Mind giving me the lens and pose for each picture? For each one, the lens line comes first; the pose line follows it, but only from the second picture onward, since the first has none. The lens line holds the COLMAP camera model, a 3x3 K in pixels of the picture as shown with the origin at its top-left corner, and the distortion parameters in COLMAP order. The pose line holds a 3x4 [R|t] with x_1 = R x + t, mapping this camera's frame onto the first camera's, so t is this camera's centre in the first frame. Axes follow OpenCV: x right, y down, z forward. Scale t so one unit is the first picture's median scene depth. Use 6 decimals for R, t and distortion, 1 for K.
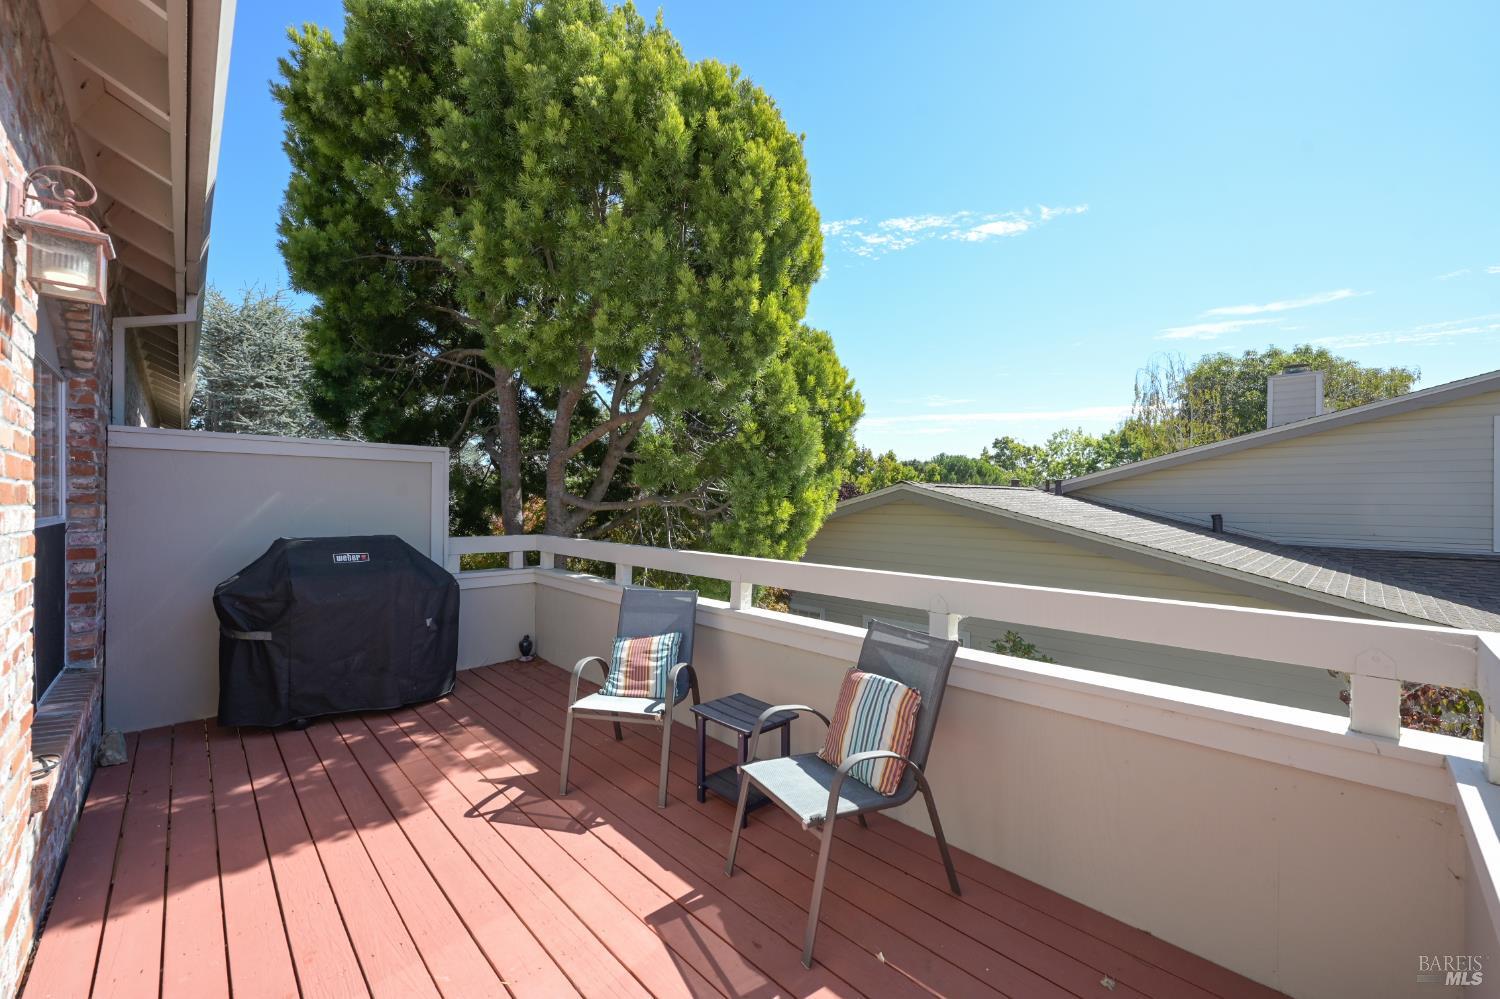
lens RADIAL K [[594.9, 0, 748.1], [0, 594.9, 499.6], [0, 0, 1]] dist [0.001528, 0.000106]
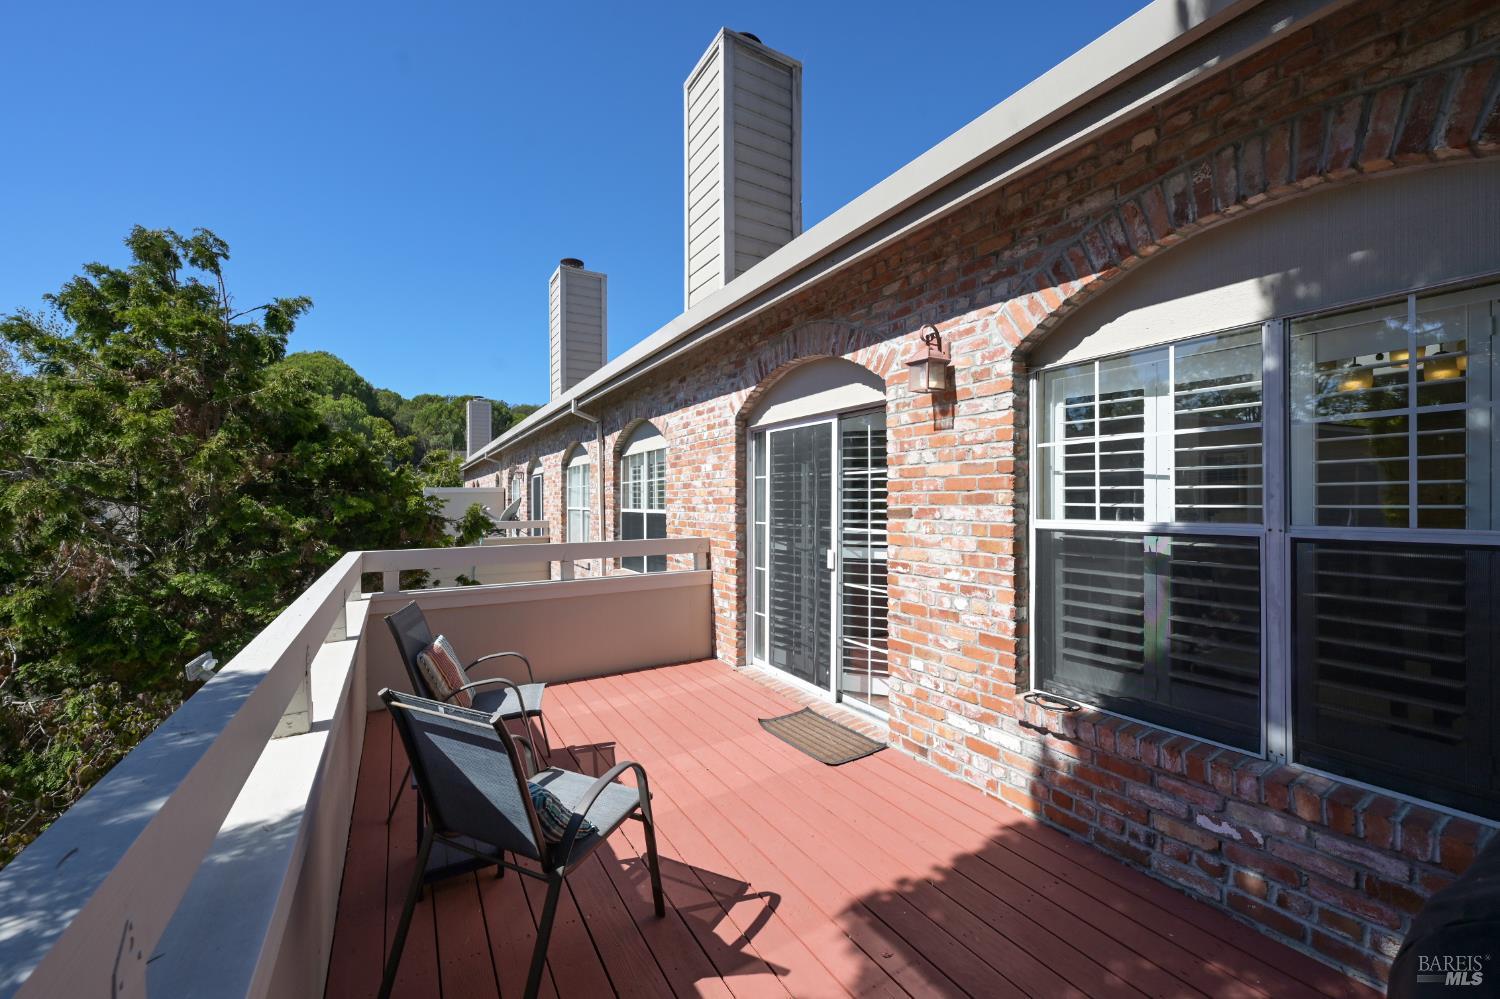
lens RADIAL K [[594.9, 0, 748.1], [0, 594.9, 499.6], [0, 0, 1]] dist [0.001528, 0.000106]
pose [[-0.973986, 0.003798, 0.226576, -0.655576], [0.002866, 0.999986, -0.004442, -0.000362], [-0.226589, -0.003677, -0.973983, 1.898878]]
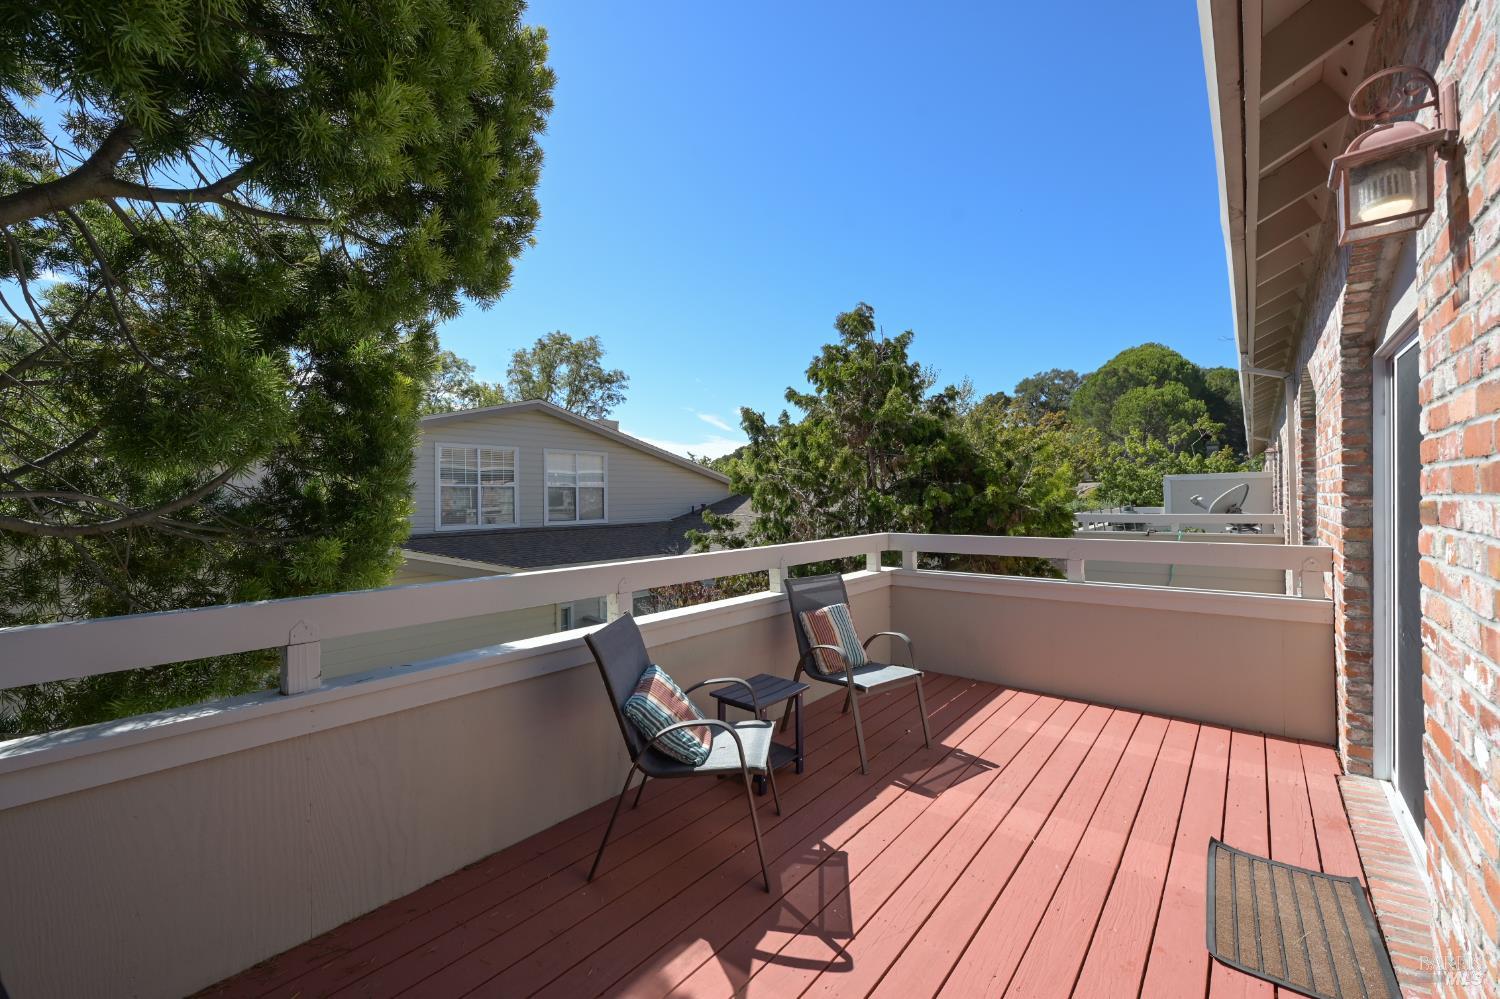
lens RADIAL K [[594.9, 0, 748.1], [0, 594.9, 499.6], [0, 0, 1]] dist [0.001528, 0.000106]
pose [[-0.106771, -0.004613, 0.994273, -1.188409], [0.009033, 0.999943, 0.005610, 0.002315], [-0.994243, 0.009580, -0.106723, 1.248353]]
